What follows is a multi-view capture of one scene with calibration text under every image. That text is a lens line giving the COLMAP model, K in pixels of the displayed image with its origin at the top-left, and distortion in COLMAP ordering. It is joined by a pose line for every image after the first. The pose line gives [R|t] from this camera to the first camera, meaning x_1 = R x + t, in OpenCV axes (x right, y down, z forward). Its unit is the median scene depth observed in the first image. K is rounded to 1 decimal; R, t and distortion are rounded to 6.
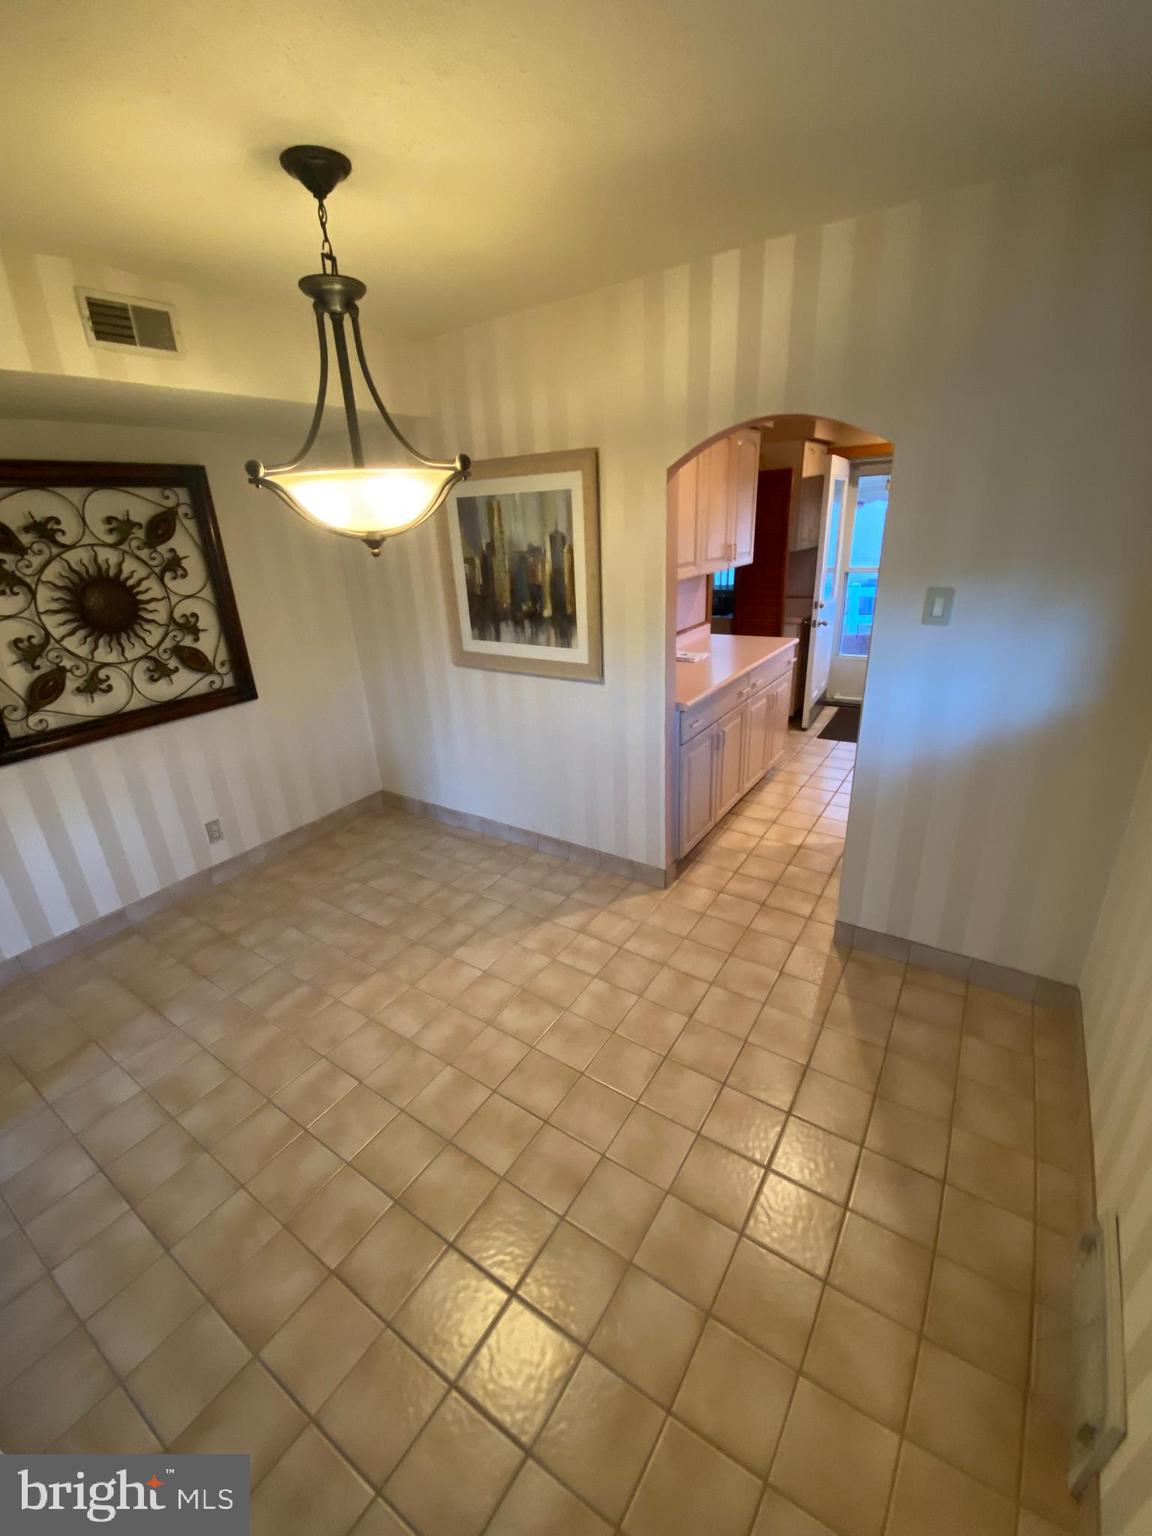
lens RADIAL K [[620.0, 0, 579.2], [0, 620.0, 762.5], [0, 0, 1]] dist [0.045614, -0.040376]
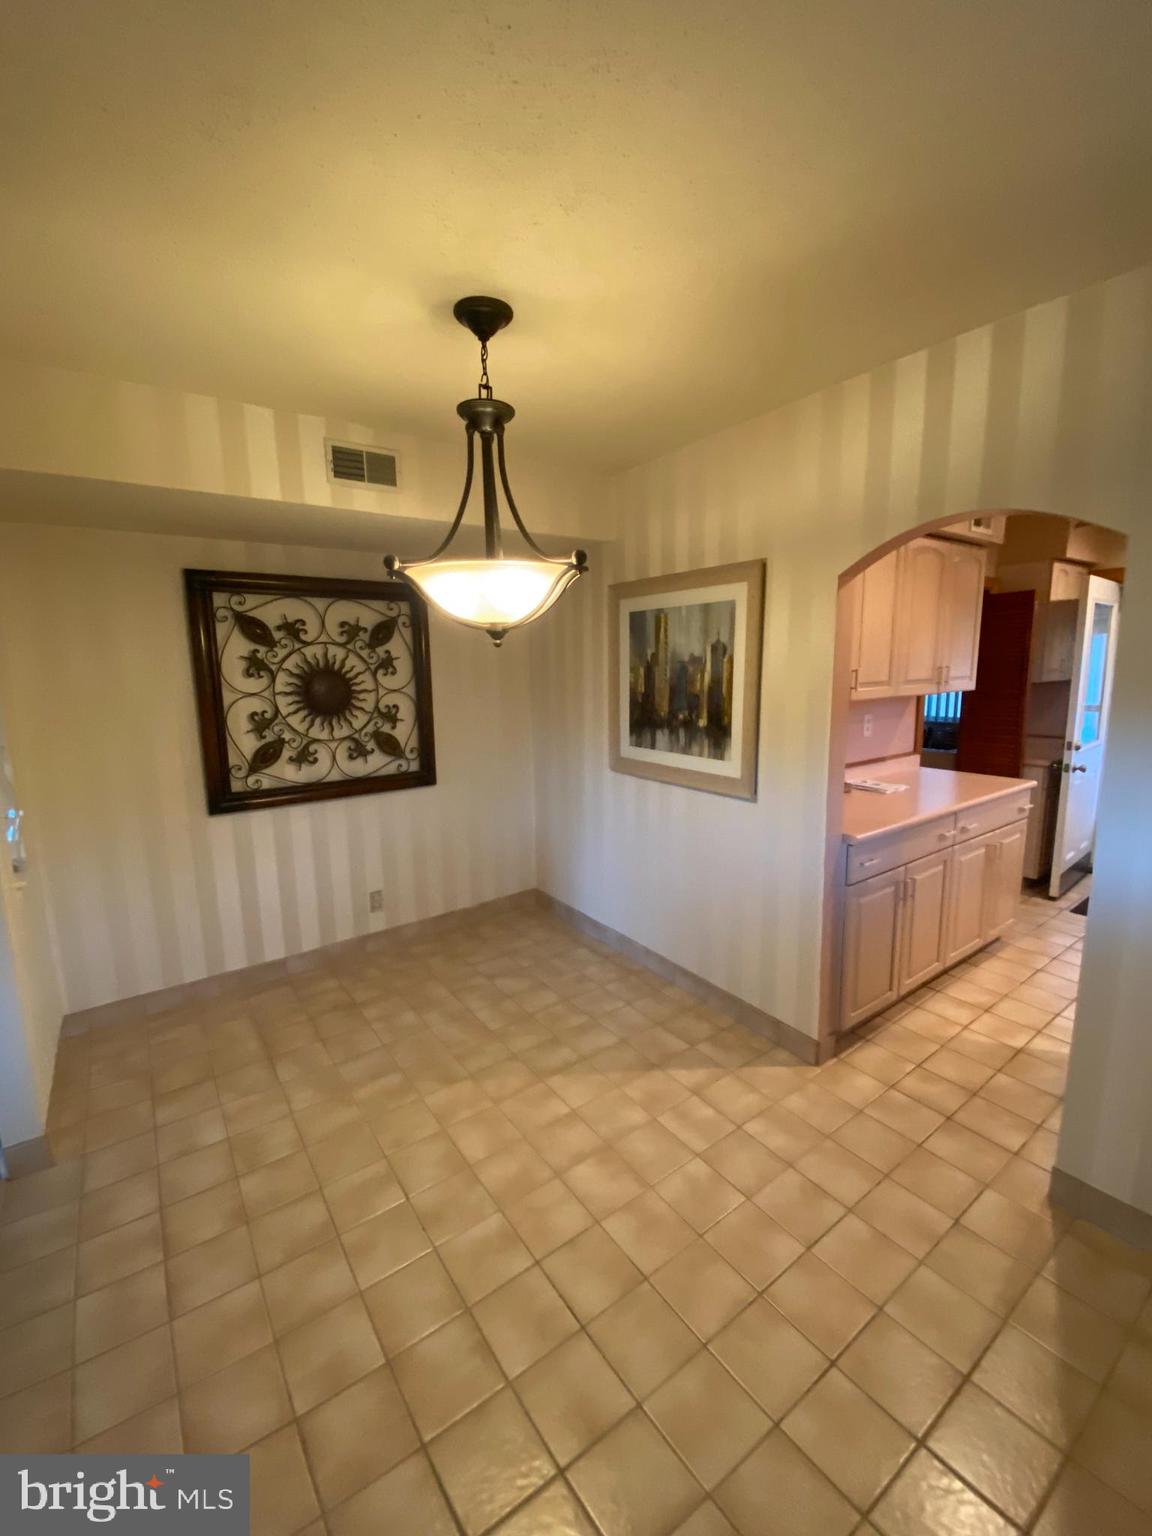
lens RADIAL K [[620.0, 0, 579.2], [0, 620.0, 762.5], [0, 0, 1]] dist [0.045614, -0.040376]
pose [[0.936758, 0.086624, -0.339089, 0.100798], [-0.151430, 0.973816, -0.169564, 0.007419], [0.315522, 0.210189, 0.925347, 0.077397]]
